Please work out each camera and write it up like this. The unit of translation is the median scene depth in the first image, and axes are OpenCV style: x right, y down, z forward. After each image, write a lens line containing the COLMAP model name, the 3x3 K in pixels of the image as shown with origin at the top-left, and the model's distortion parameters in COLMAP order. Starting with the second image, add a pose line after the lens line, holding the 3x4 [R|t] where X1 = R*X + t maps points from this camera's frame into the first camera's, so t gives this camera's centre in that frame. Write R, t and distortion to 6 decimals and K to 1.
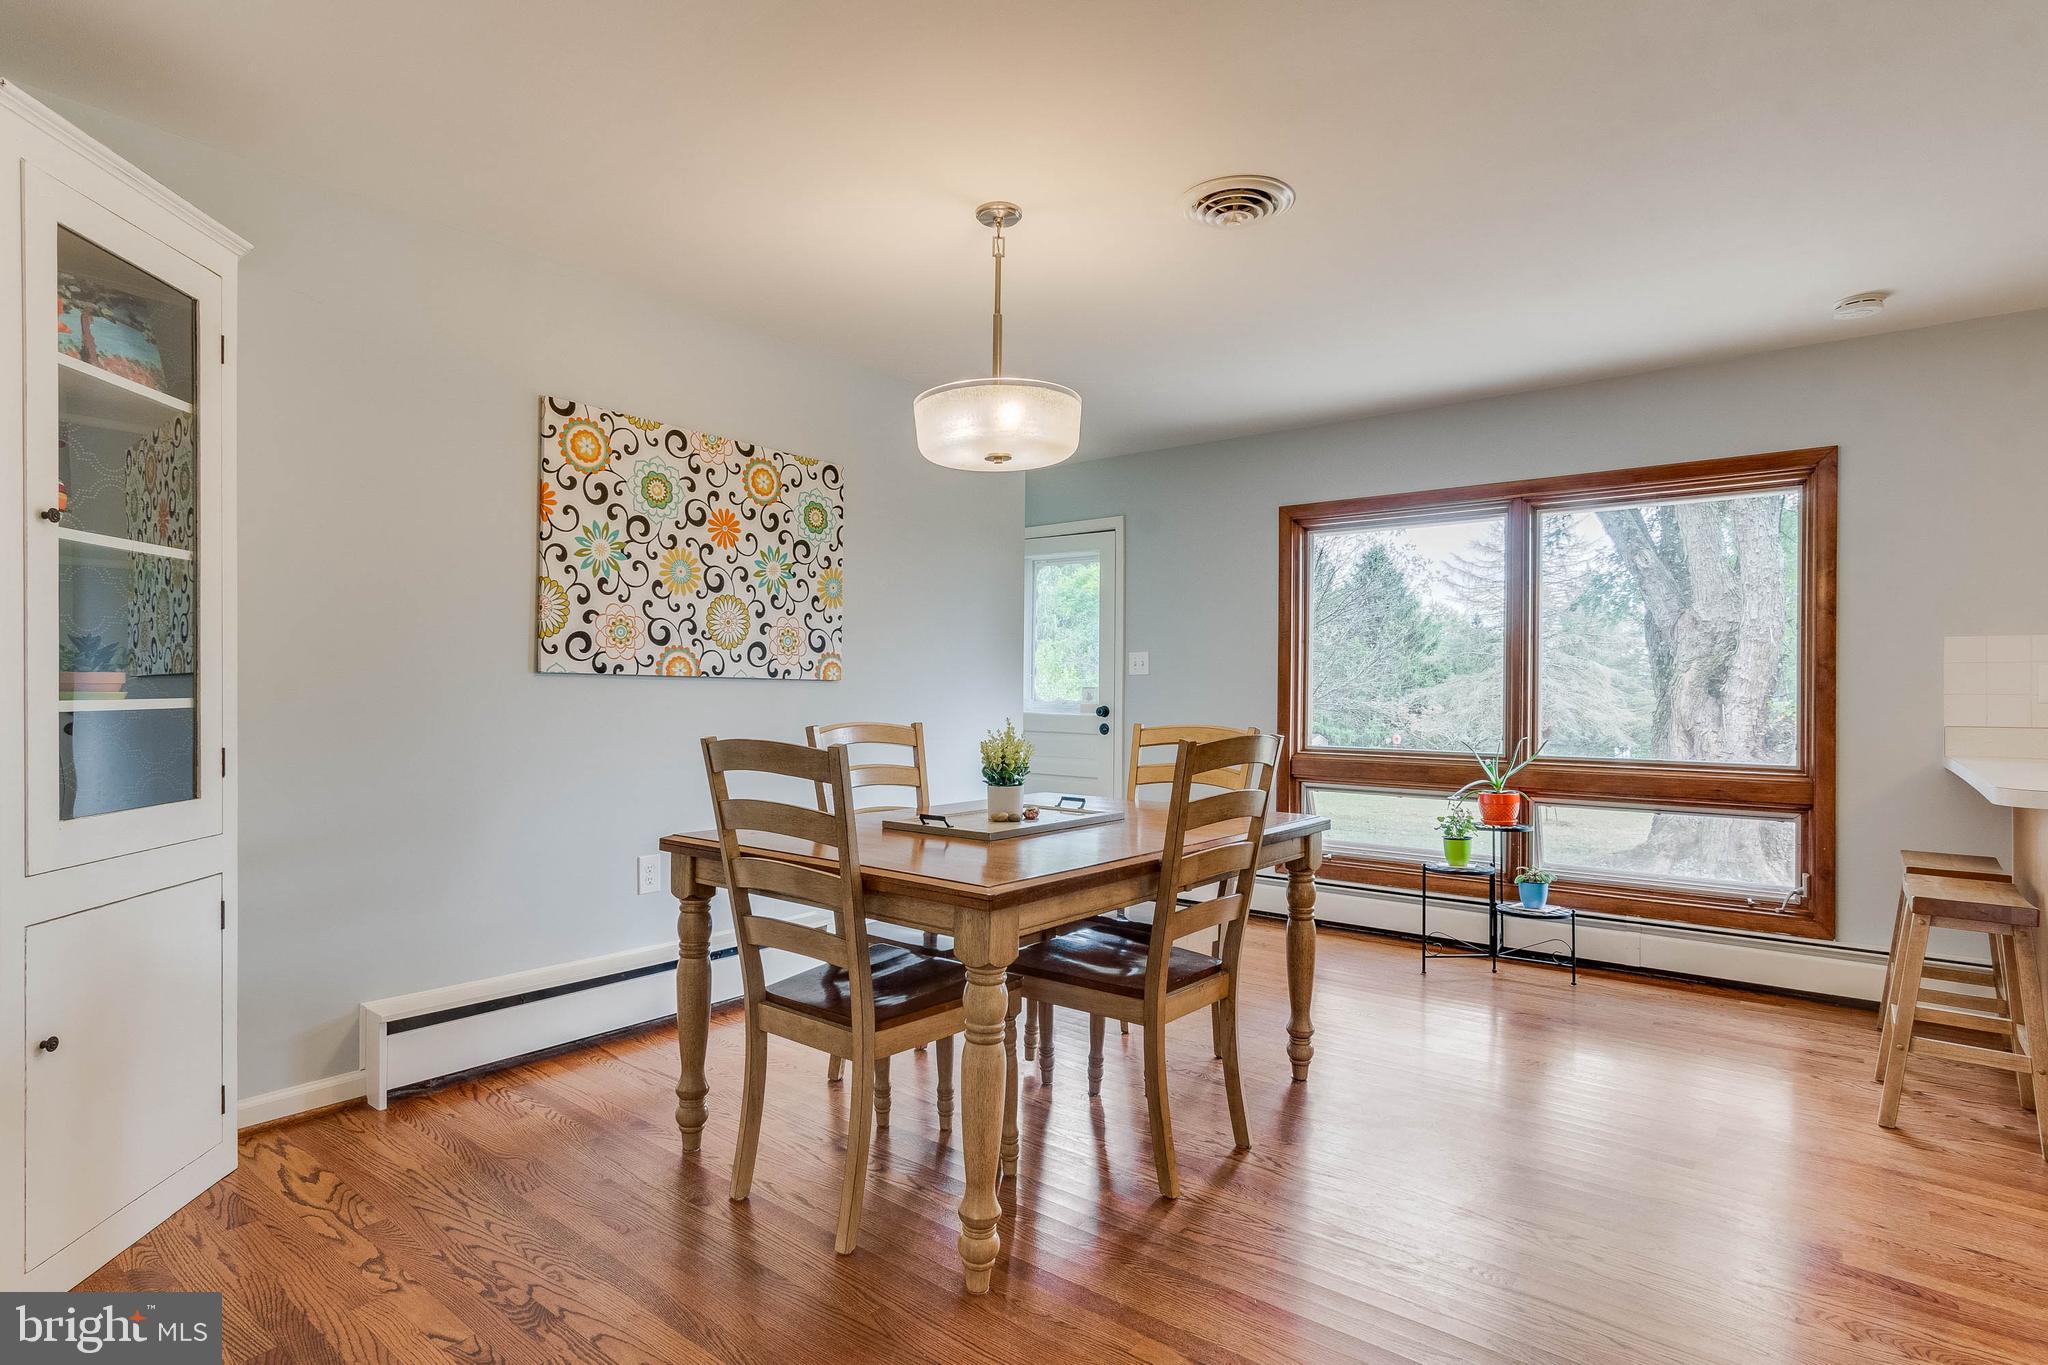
lens RADIAL K [[1059.3, 0, 1019.8], [0, 1059.3, 691.1], [0, 0, 1]] dist [0.001353, -0.000584]
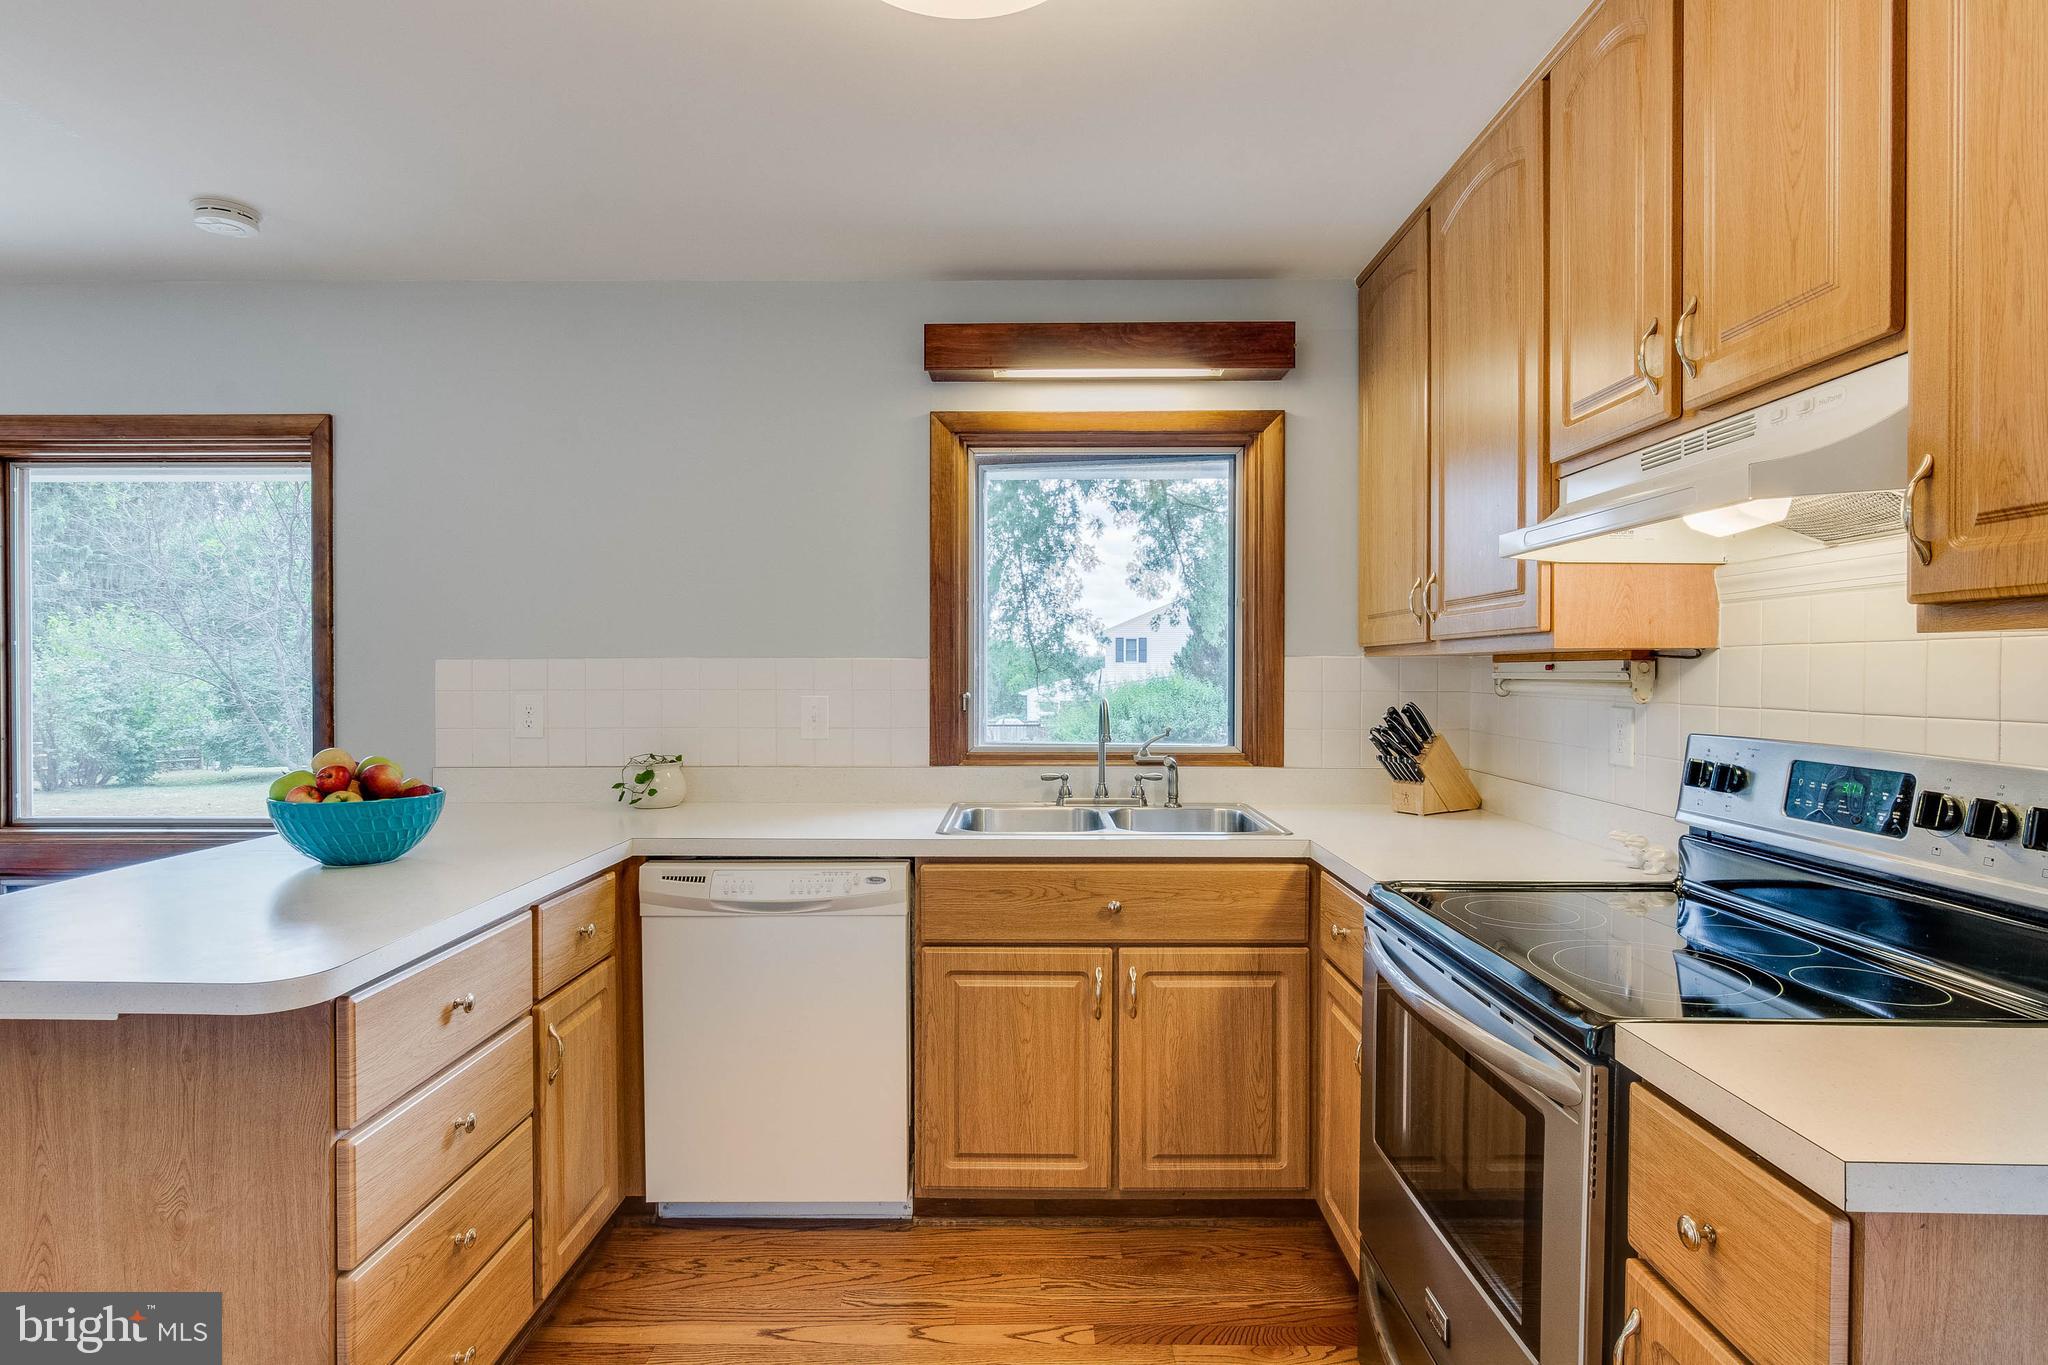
lens RADIAL K [[1035.2, 0, 1024.0], [0, 1035.2, 682.5], [0, 0, 1]] dist [-0.000848, 0.001888]
pose [[0.784137, -0.016057, 0.620379, 0.762212], [0.007967, 0.999843, 0.015809, -0.042471], [-0.620536, -0.007453, 0.784143, 0.075902]]
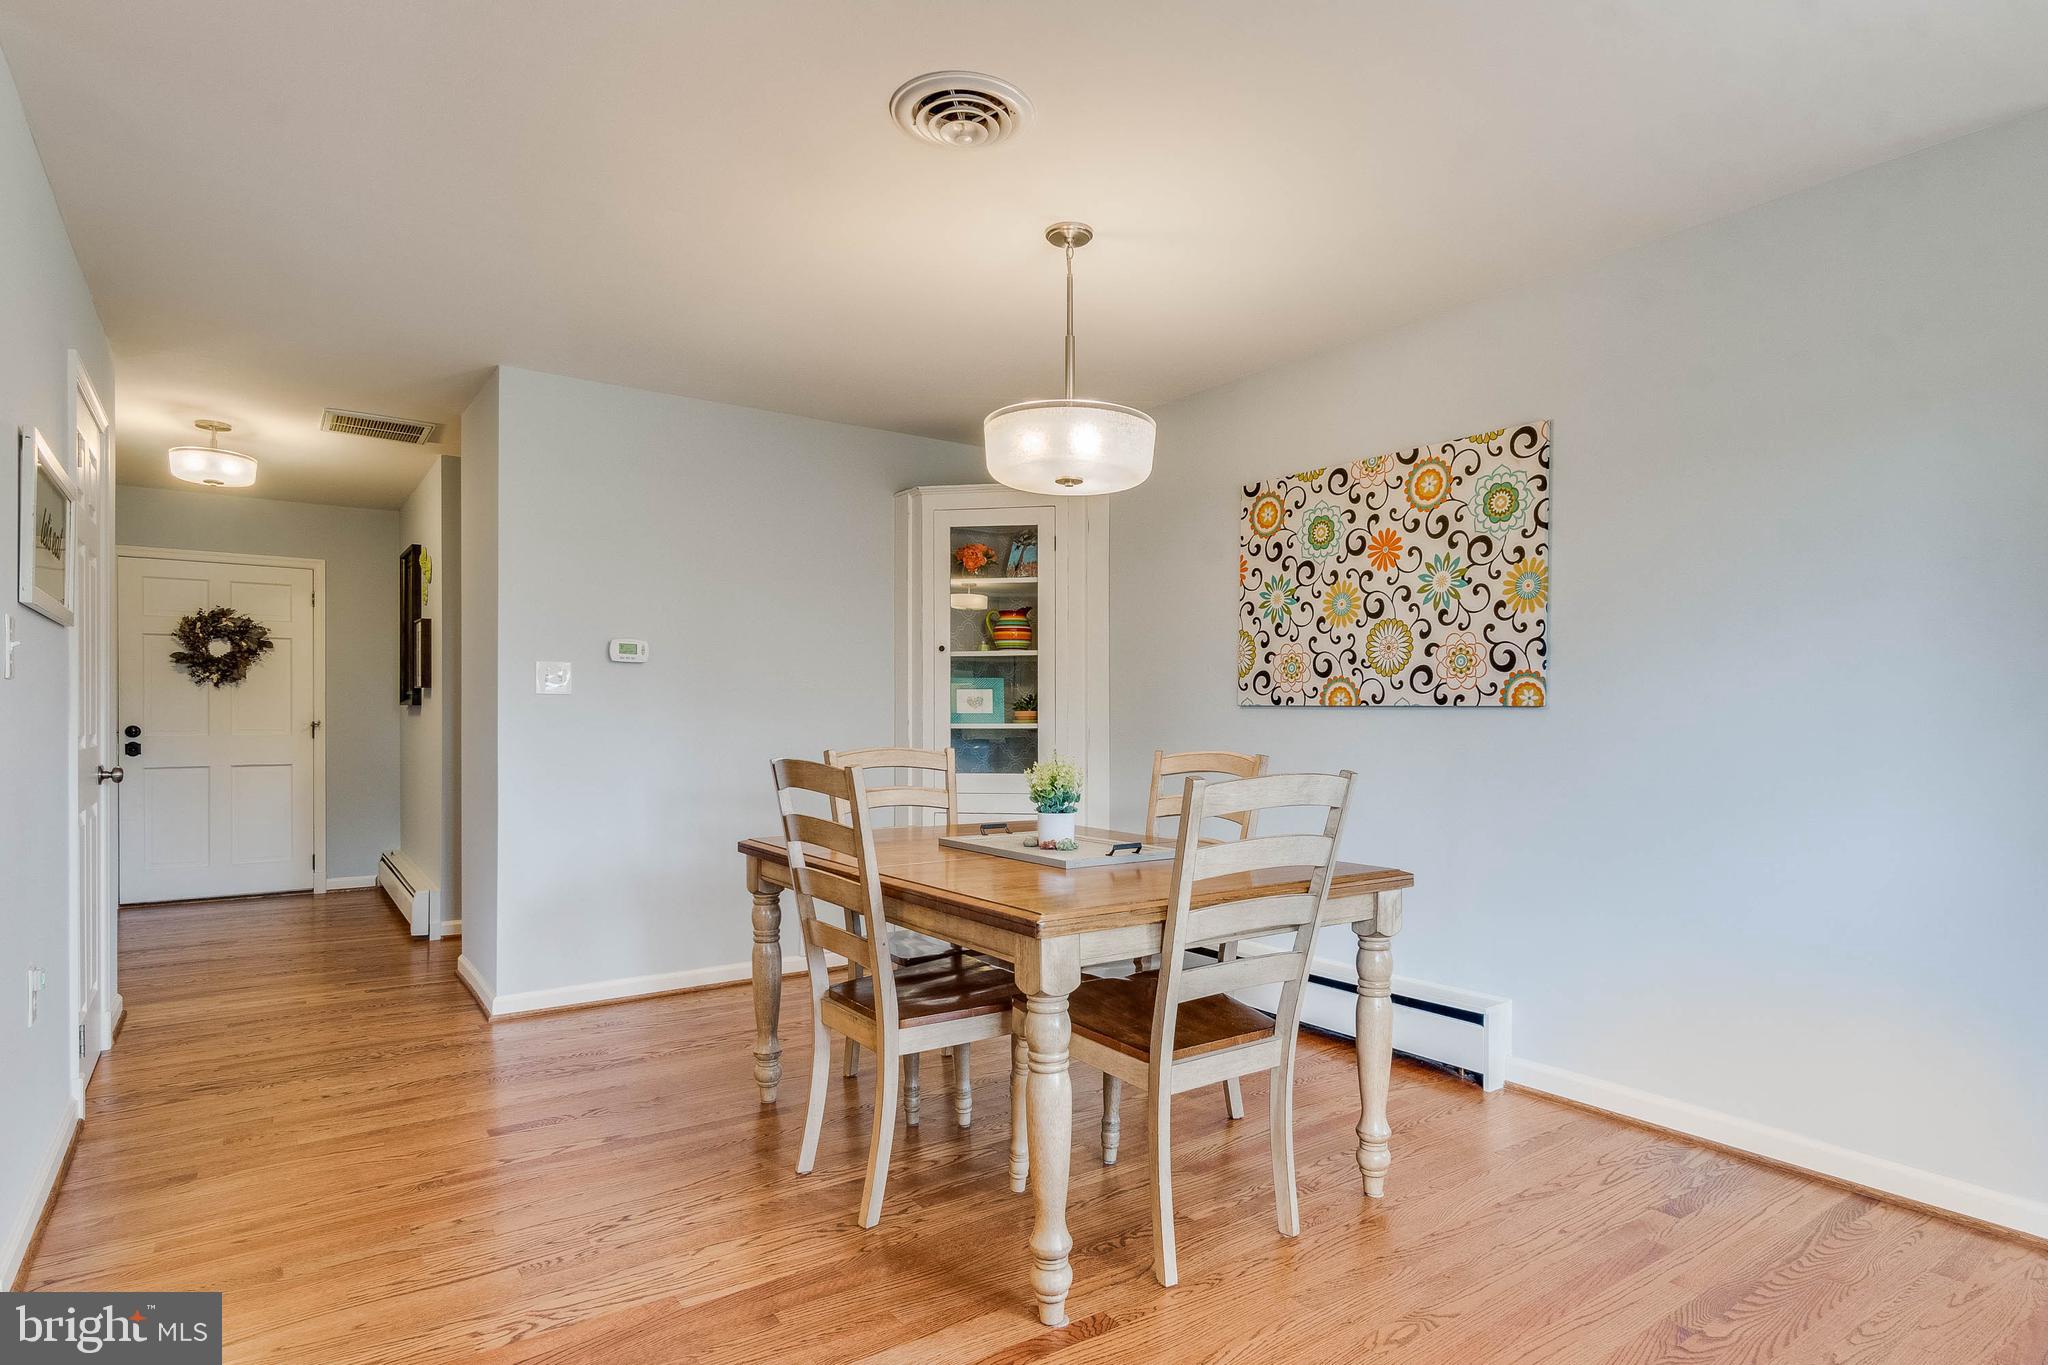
lens RADIAL K [[1105.1, 0, 1058.0], [0, 1105.1, 721.0], [0, 0, 1]] dist [-0.000054, 0.000607]
pose [[-0.265402, -0.005770, -0.964121, 0.781526], [-0.006472, 0.999970, -0.004203, 0.006747], [0.964116, 0.005124, -0.265432, 1.013533]]
